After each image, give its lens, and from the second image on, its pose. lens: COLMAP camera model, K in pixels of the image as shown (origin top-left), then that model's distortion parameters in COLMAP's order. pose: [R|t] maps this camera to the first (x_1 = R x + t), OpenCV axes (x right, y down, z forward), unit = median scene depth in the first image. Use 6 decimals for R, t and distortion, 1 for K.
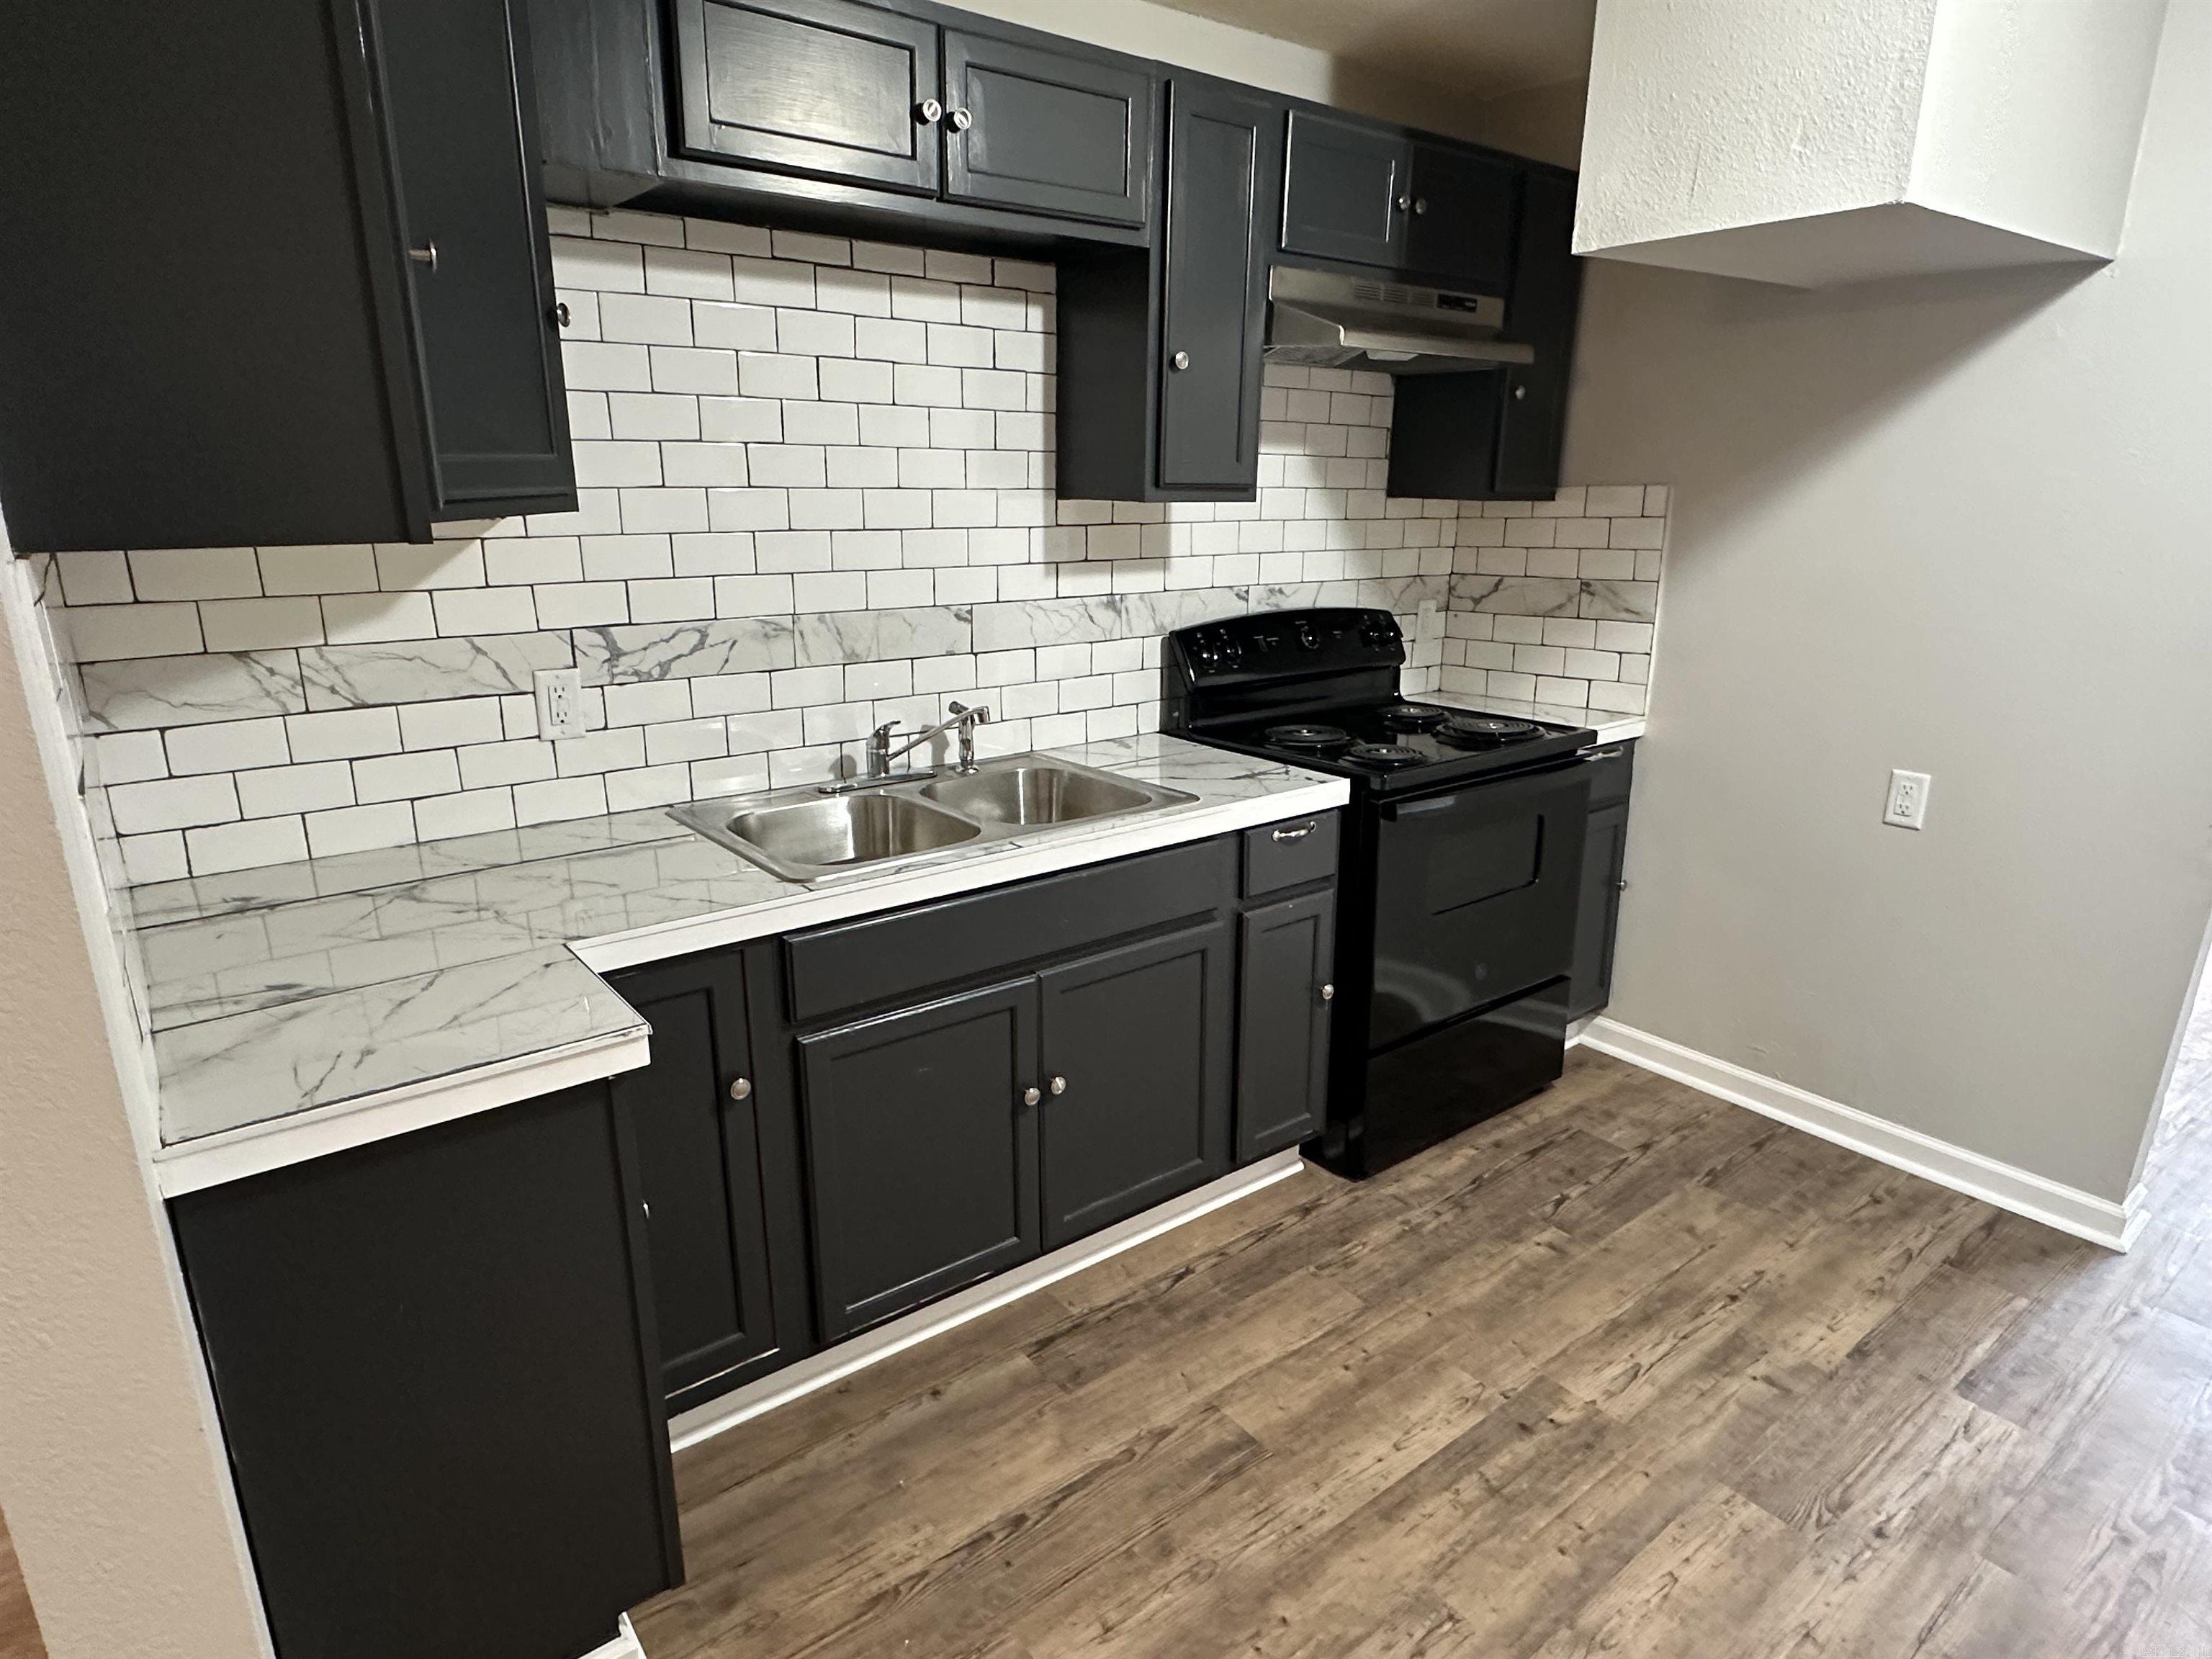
lens RADIAL K [[1255.3, 0, 1101.1], [0, 1255.3, 849.9], [0, 0, 1]] dist [-0.004517, -0.000033]
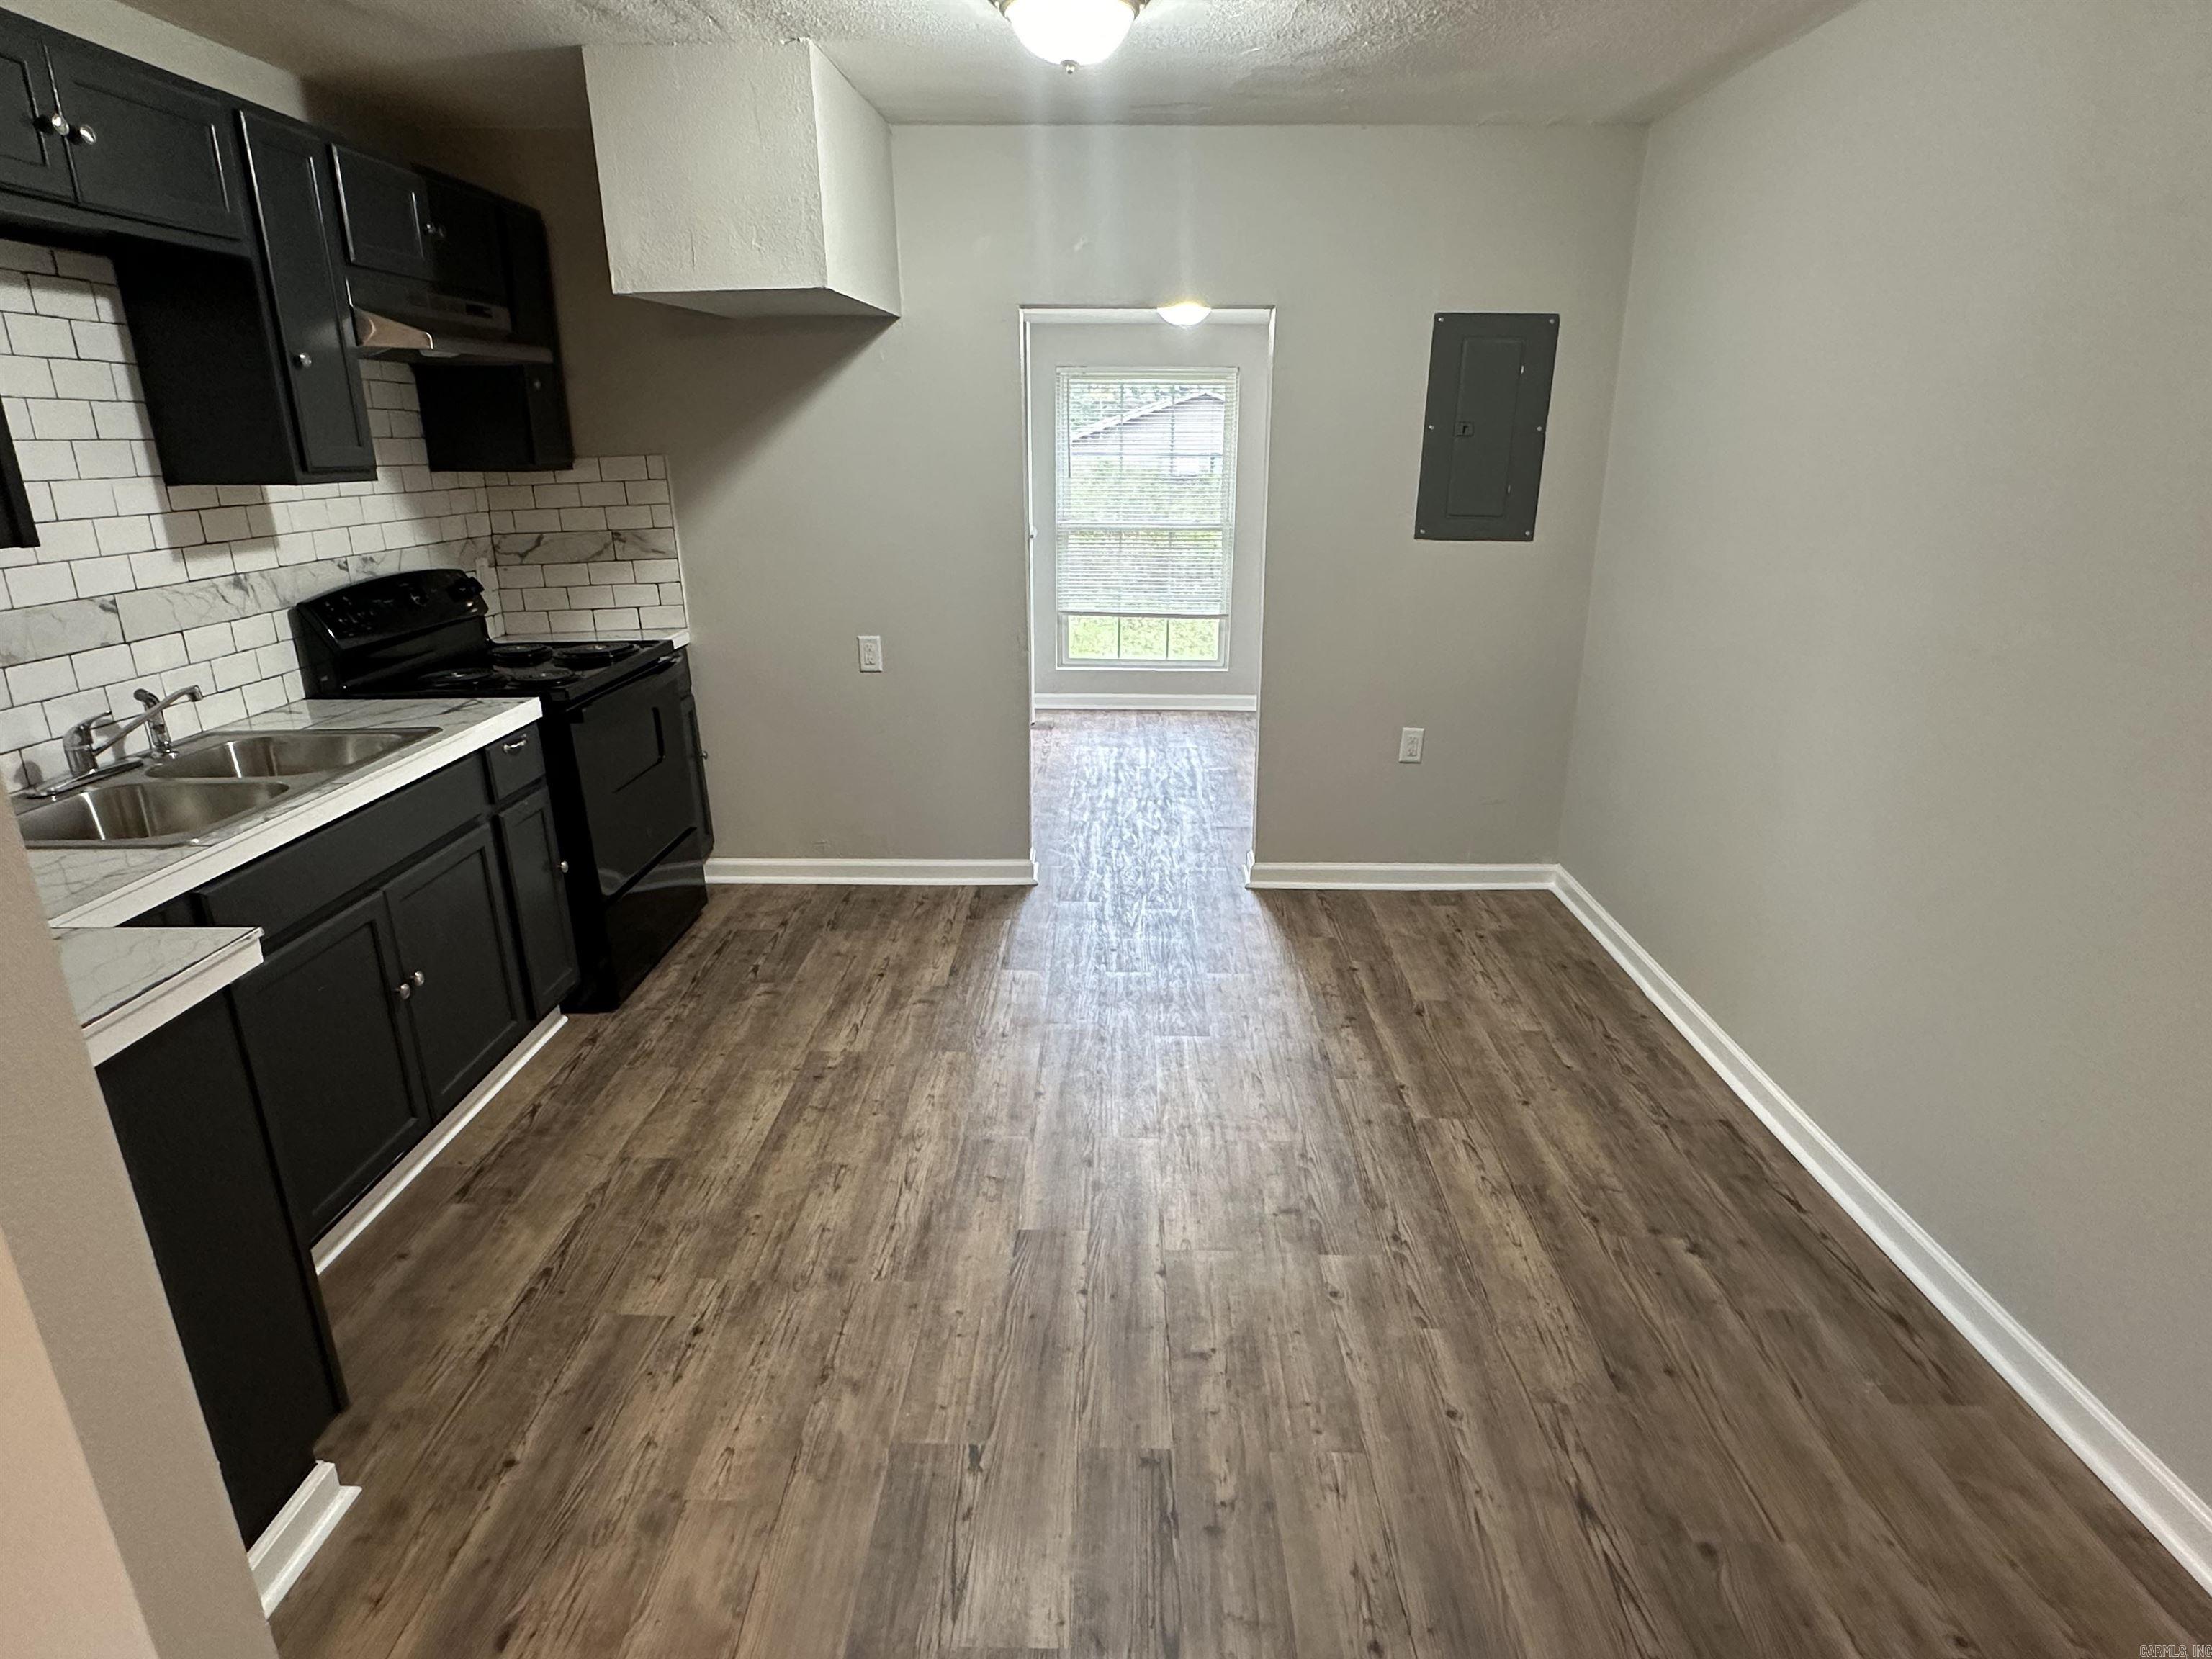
lens RADIAL K [[1216.9, 0, 1099.4], [0, 1216.9, 849.3], [0, 0, 1]] dist [-0.003966, -0.000153]
pose [[0.631775, -0.260988, 0.729895, -0.368996], [0.232076, 0.962108, 0.143142, 0.045800], [-0.739596, 0.078957, 0.668404, -0.222160]]
